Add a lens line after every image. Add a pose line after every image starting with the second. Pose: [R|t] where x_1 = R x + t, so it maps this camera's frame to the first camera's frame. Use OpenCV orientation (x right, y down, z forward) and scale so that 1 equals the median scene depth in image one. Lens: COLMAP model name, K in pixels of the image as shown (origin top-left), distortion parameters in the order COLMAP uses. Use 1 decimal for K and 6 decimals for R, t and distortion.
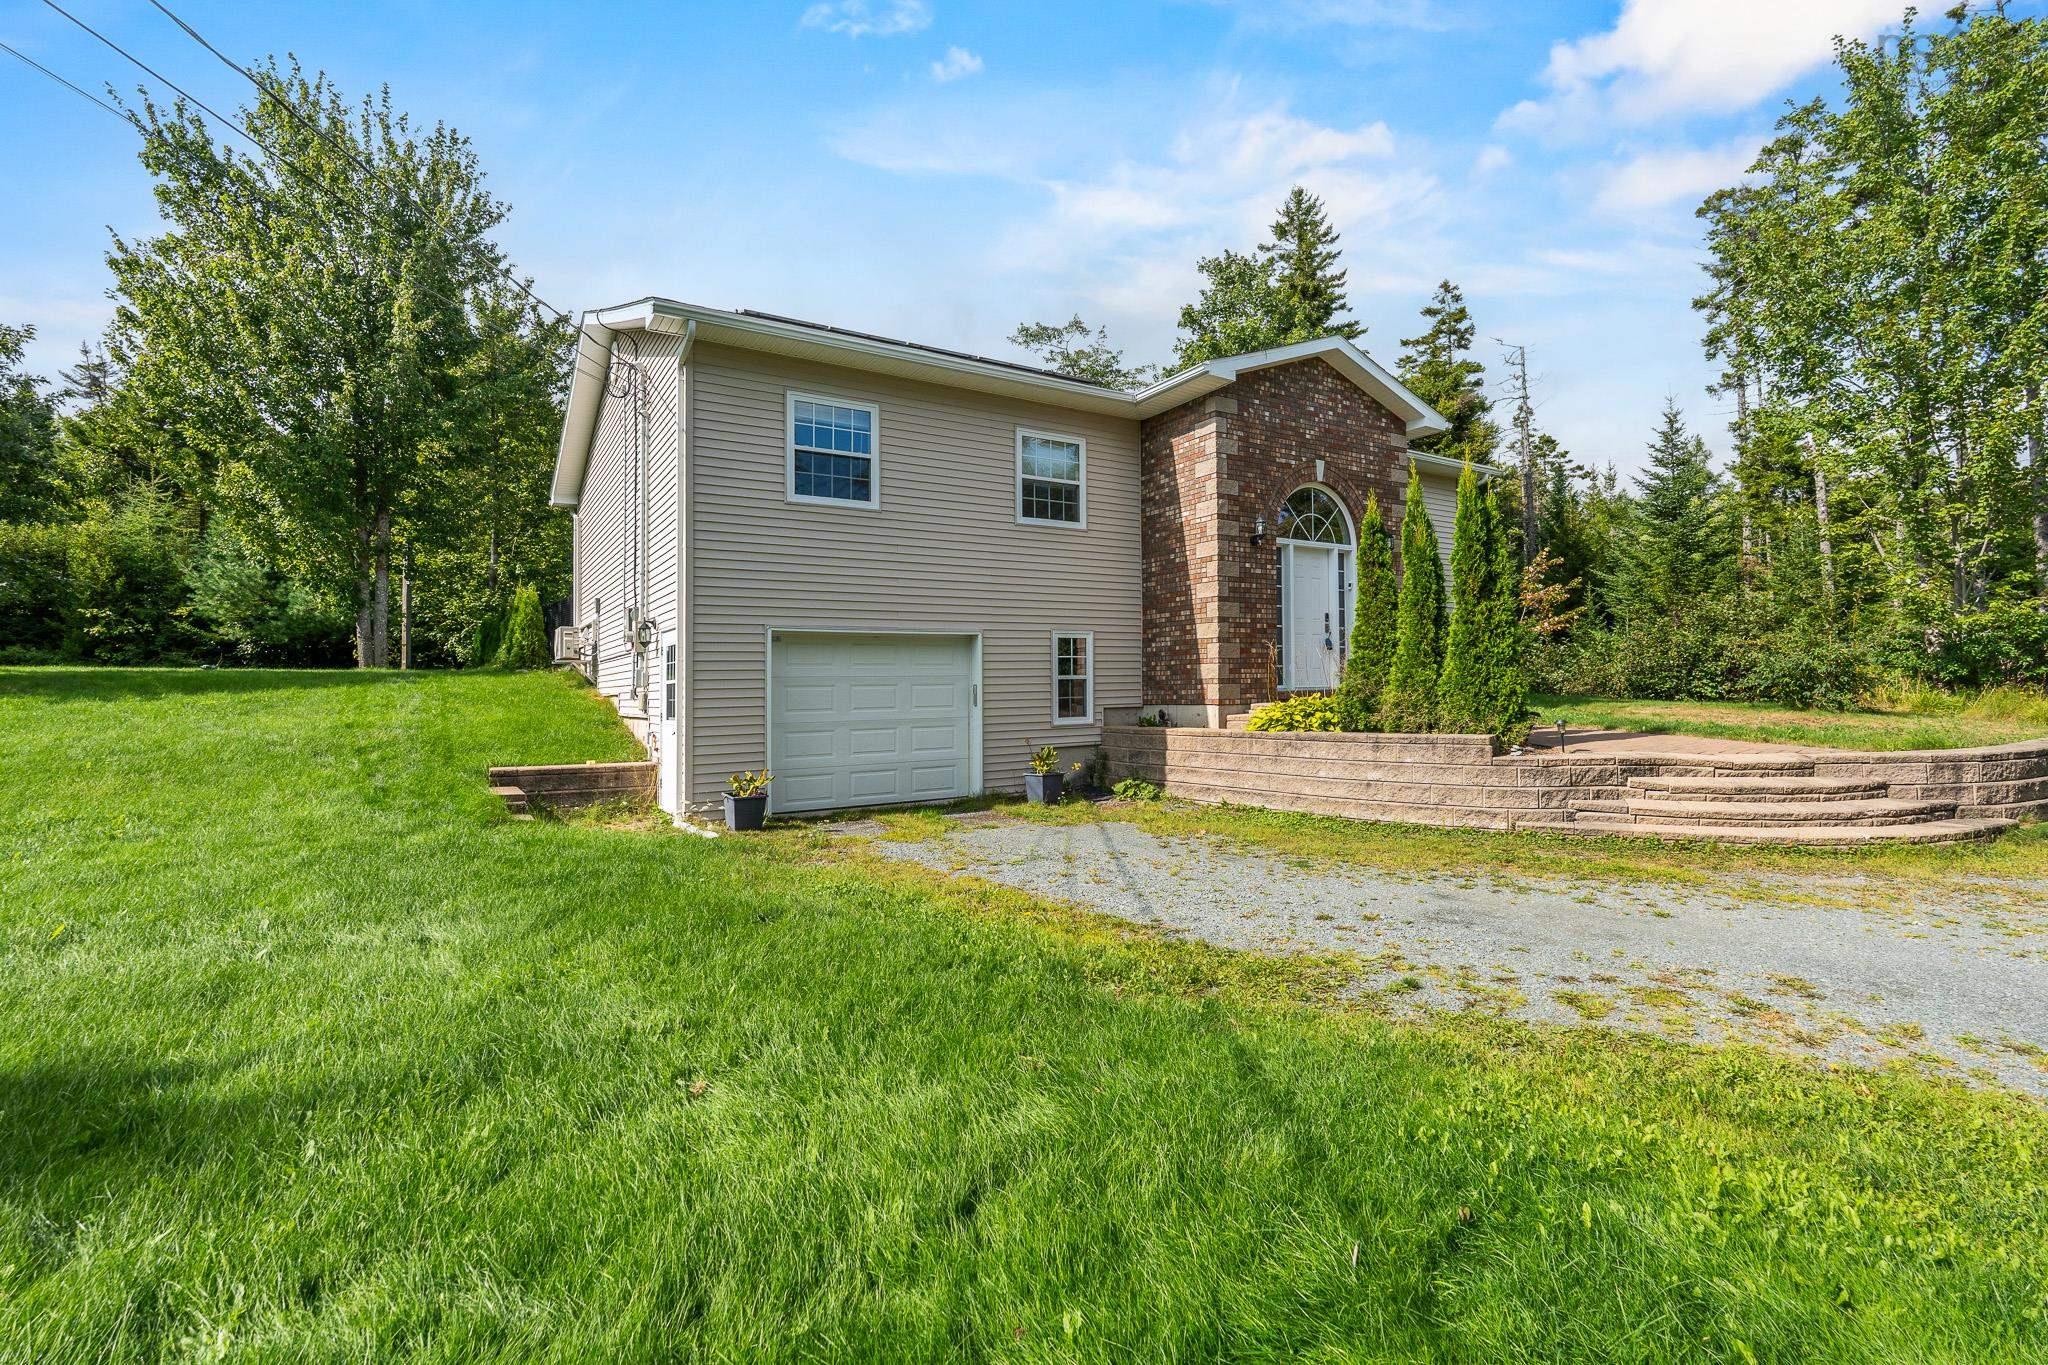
lens RADIAL K [[906.5, 0, 1024.0], [0, 906.5, 682.5], [0, 0, 1]] dist [-0.013337, 0.000169]
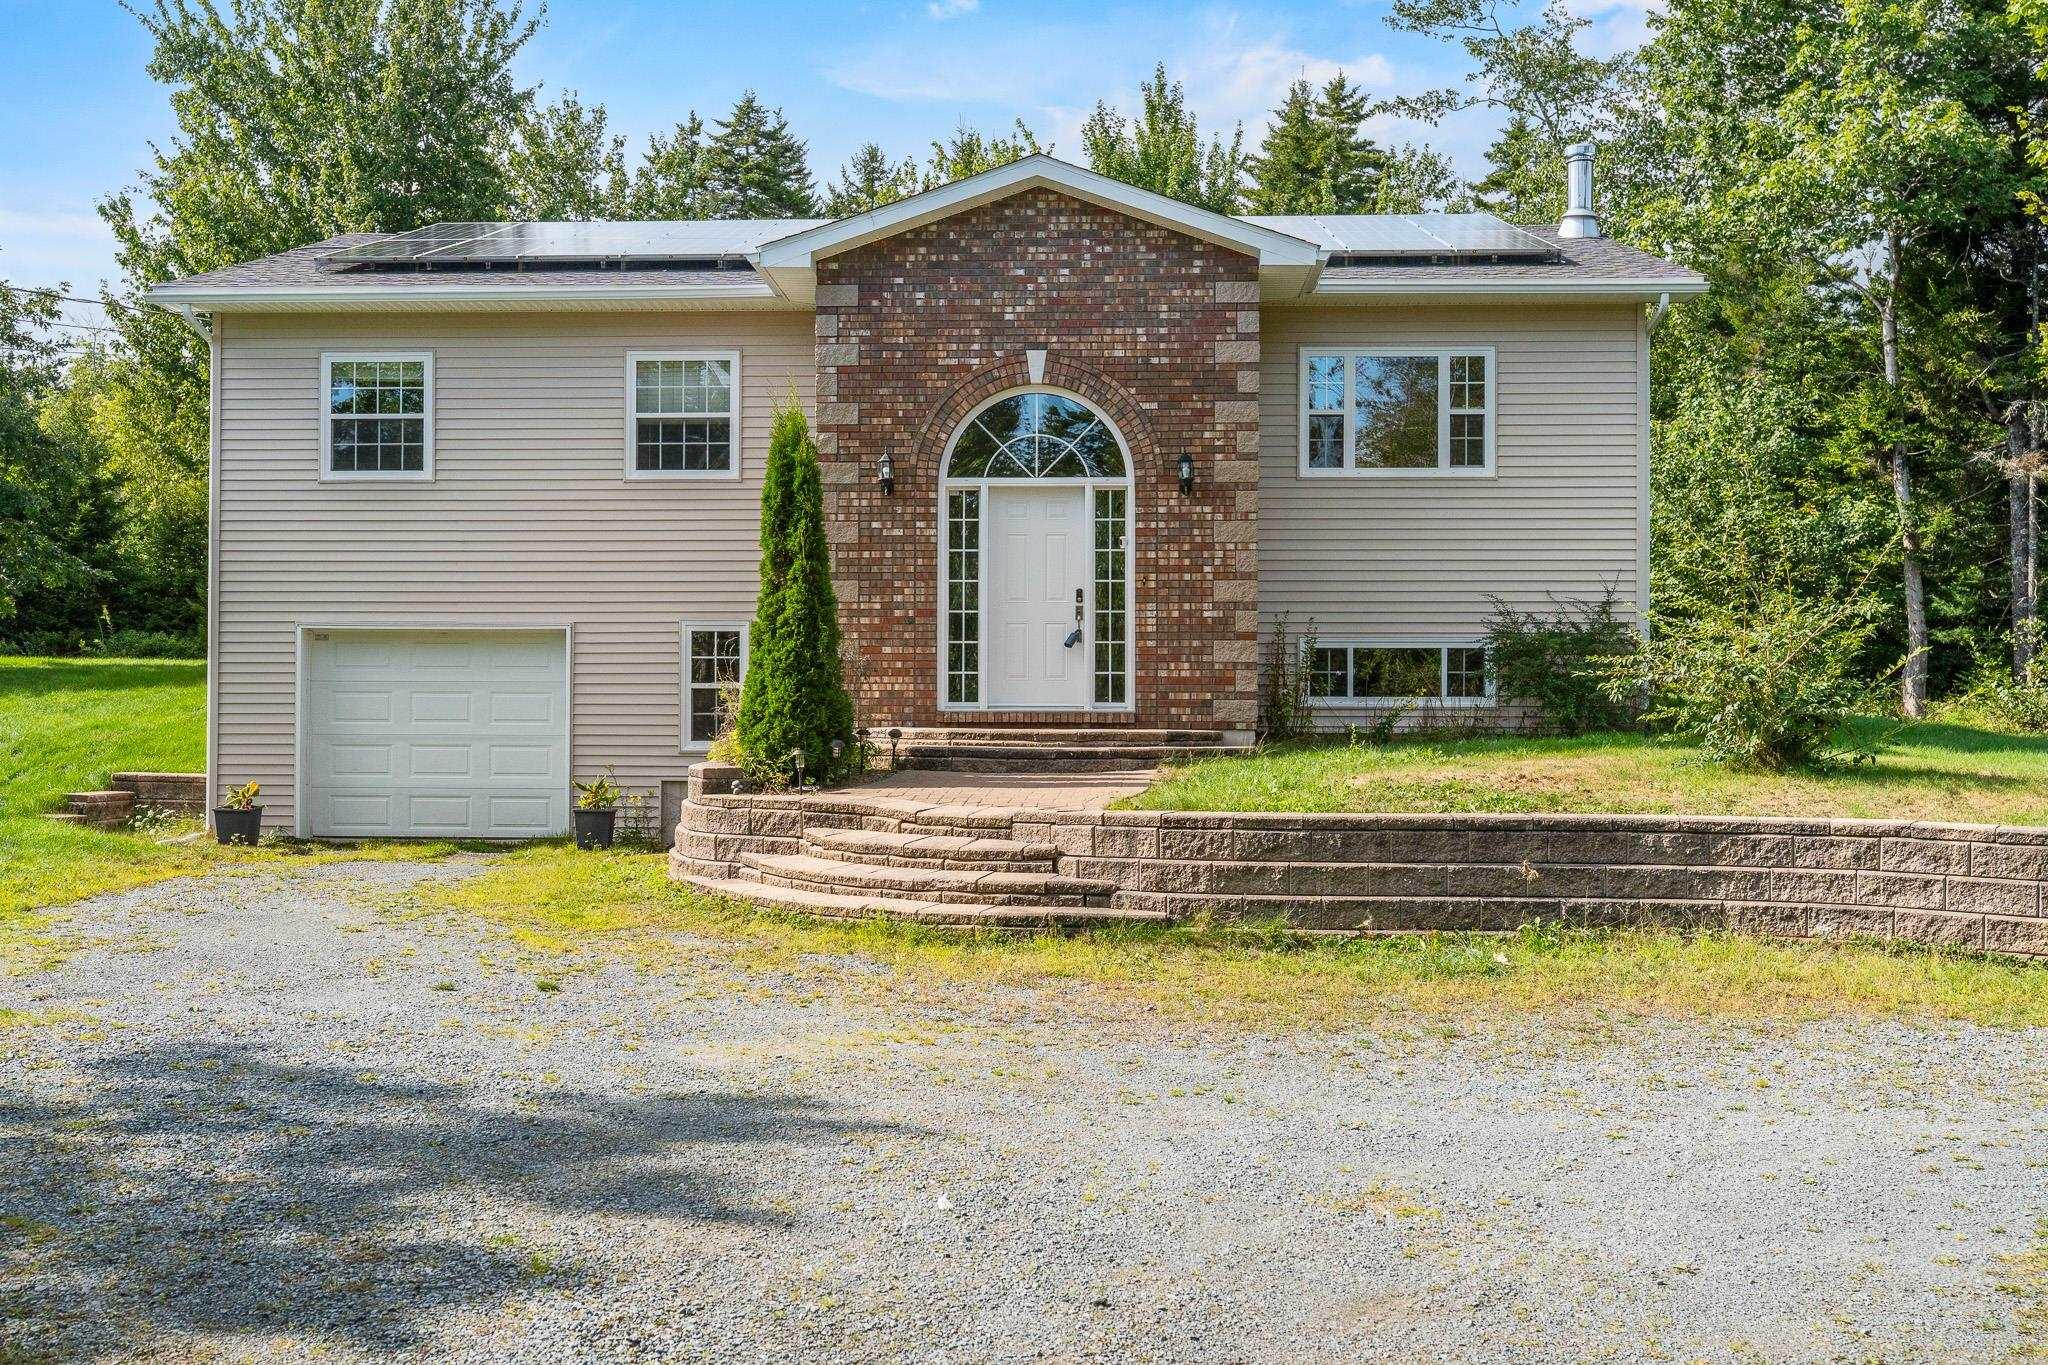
lens RADIAL K [[2075.9, 0, 1024.0], [0, 2075.9, 682.5], [0, 0, 1]] dist [0.002976, -0.002949]
pose [[0.816096, 0.011550, -0.577800, 1.242800], [-0.015136, 0.999884, -0.001391, -0.010316], [0.577717, 0.009881, 0.816177, -0.208842]]
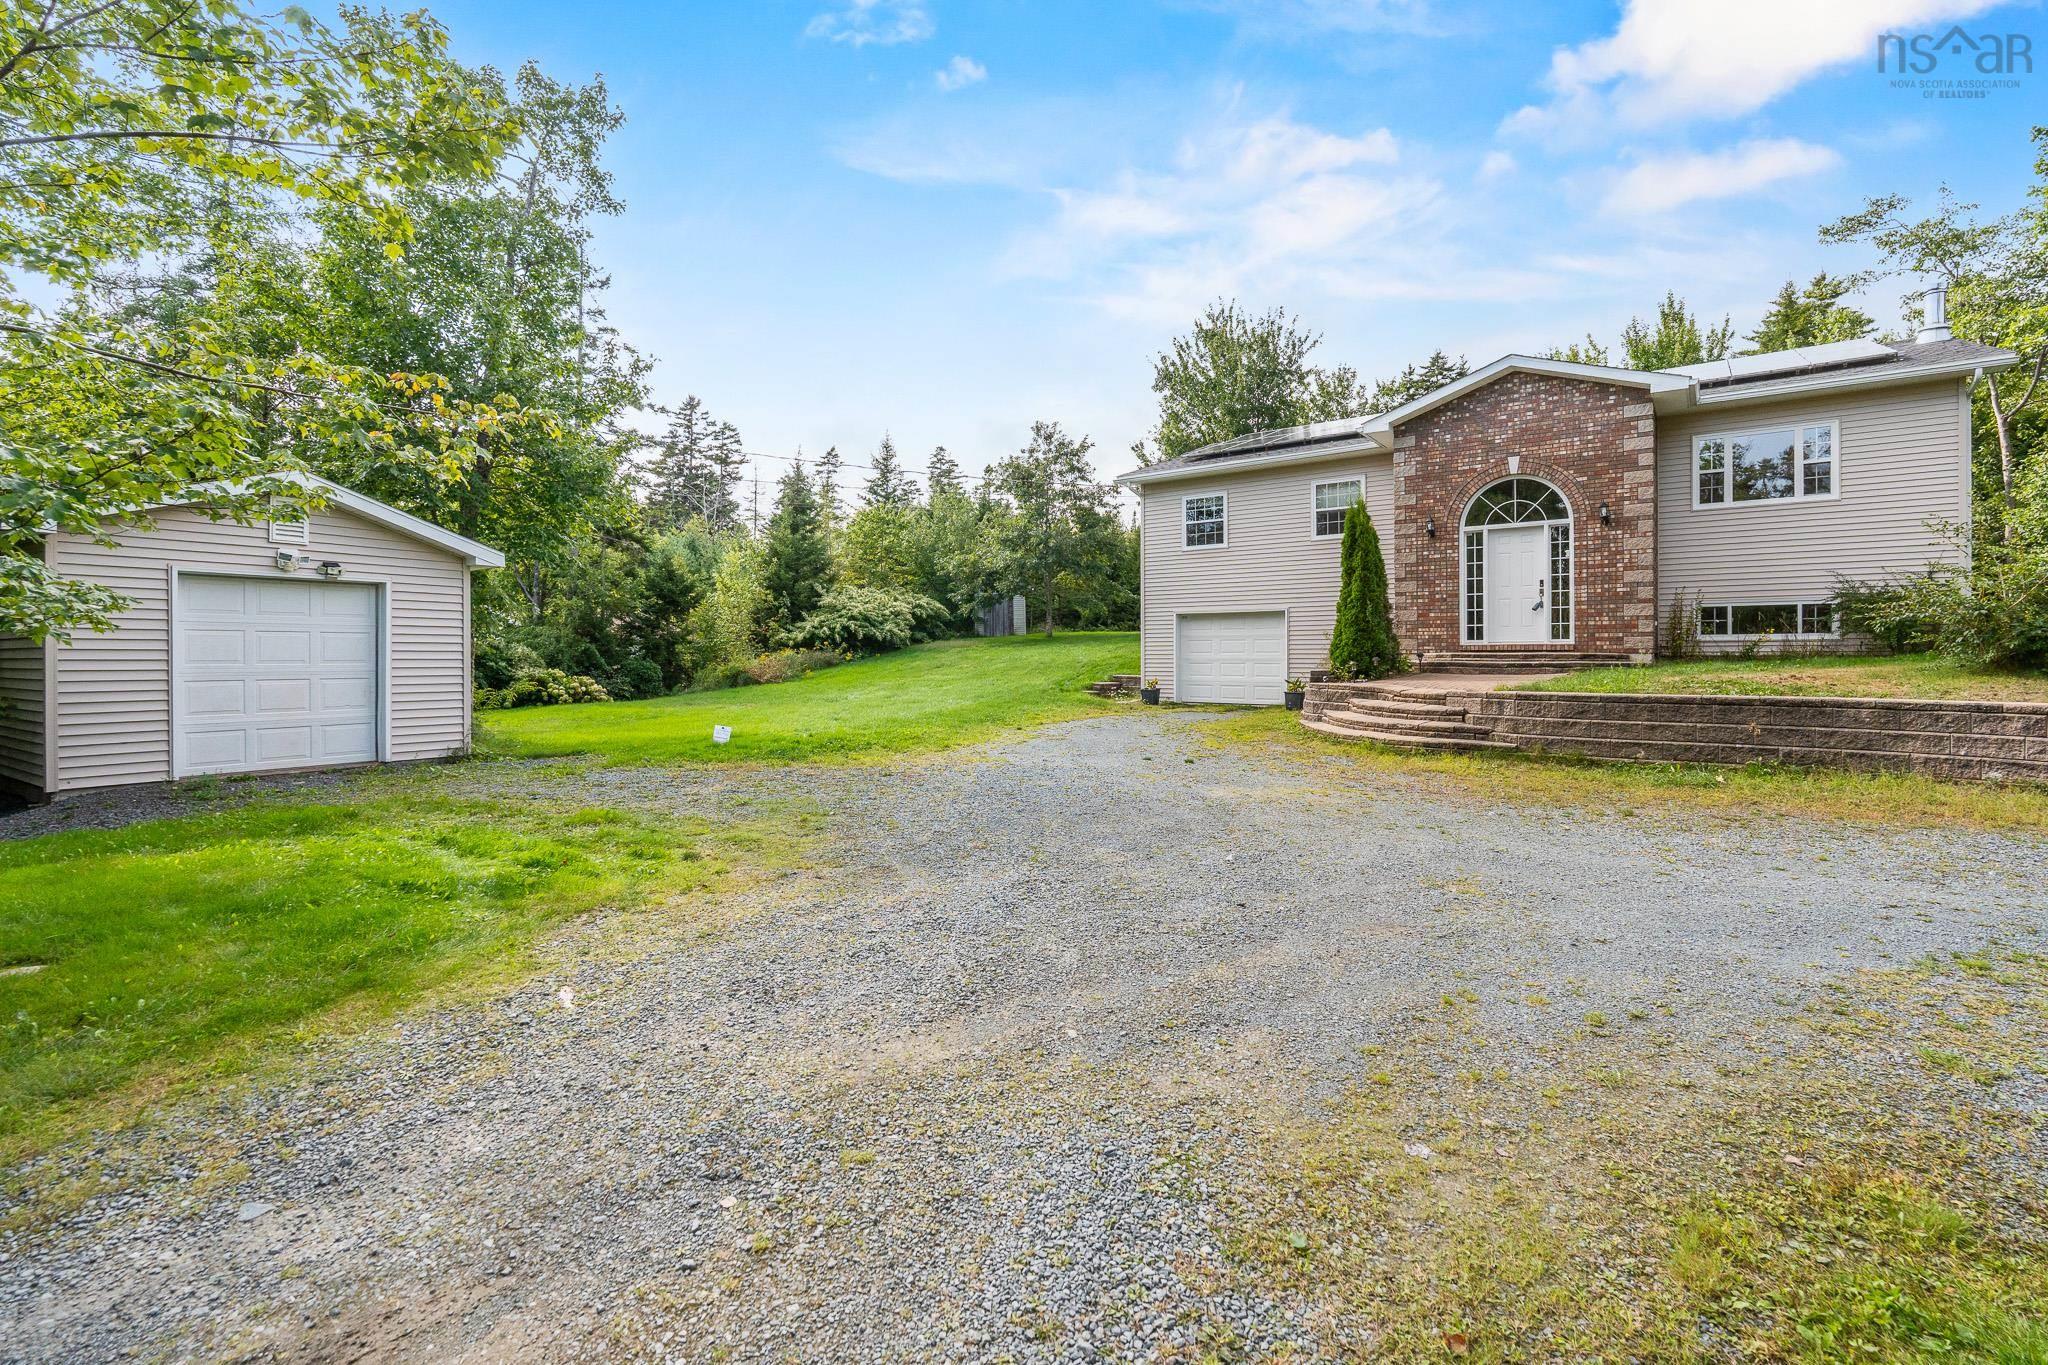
lens RADIAL K [[925.6, 0, 1023.8], [0, 925.6, 653.1], [0, 0, 1]] dist [-0.000195, -0.000306]
pose [[0.349799, 0.012945, -0.936735, 1.354674], [-0.000944, 0.999909, 0.013465, 0.004338], [0.936824, -0.003825, 0.349779, -0.064849]]
